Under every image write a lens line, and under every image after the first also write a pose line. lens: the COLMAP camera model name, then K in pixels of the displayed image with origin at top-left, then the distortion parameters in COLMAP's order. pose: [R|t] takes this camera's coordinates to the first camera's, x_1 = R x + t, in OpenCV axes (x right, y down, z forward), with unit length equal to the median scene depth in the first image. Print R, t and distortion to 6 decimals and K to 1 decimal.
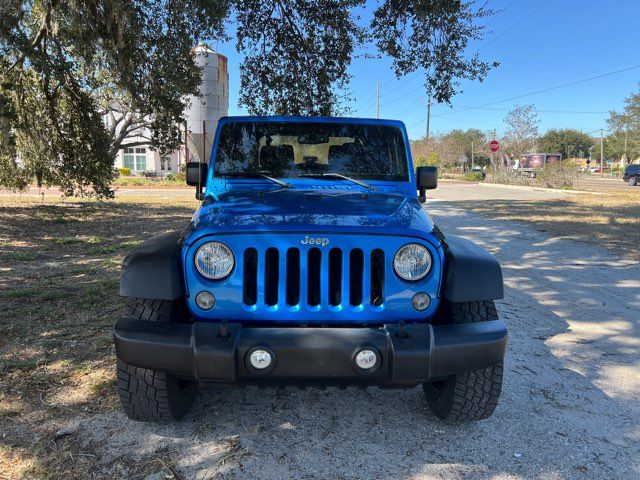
lens RADIAL K [[476.0, 0, 325.4], [0, 476.0, 241.2], [0, 0, 1]] dist [0.049953, -0.051696]
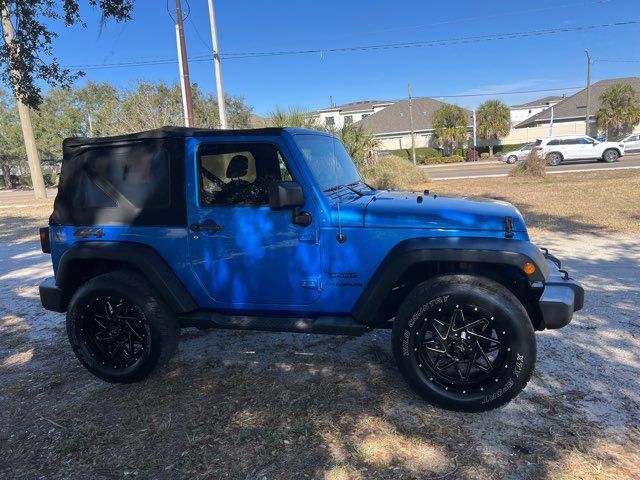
lens RADIAL K [[476.0, 0, 325.4], [0, 476.0, 241.2], [0, 0, 1]] dist [0.049953, -0.051696]
pose [[0.305429, -0.189163, 0.933237, -0.431195], [0.213052, 0.968798, 0.126644, -0.062555], [-0.928074, 0.160147, 0.336200, 0.277815]]
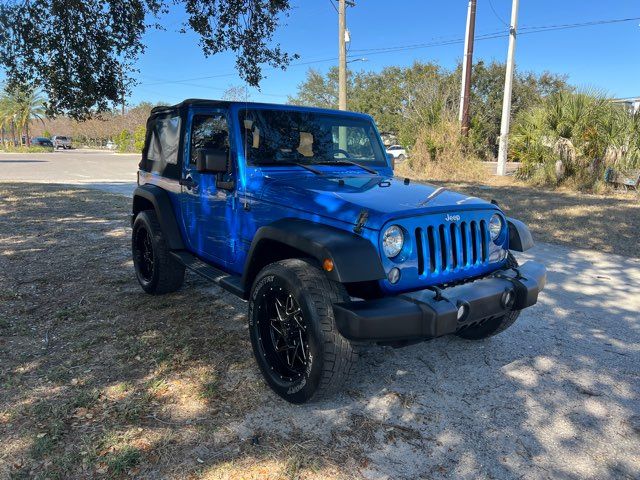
lens RADIAL K [[476.0, 0, 325.4], [0, 476.0, 241.2], [0, 0, 1]] dist [0.049953, -0.051696]
pose [[0.811803, -0.105289, 0.574361, -0.269310], [0.076811, 0.994317, 0.073708, -0.014074], [-0.578858, -0.015720, 0.815277, 0.040324]]
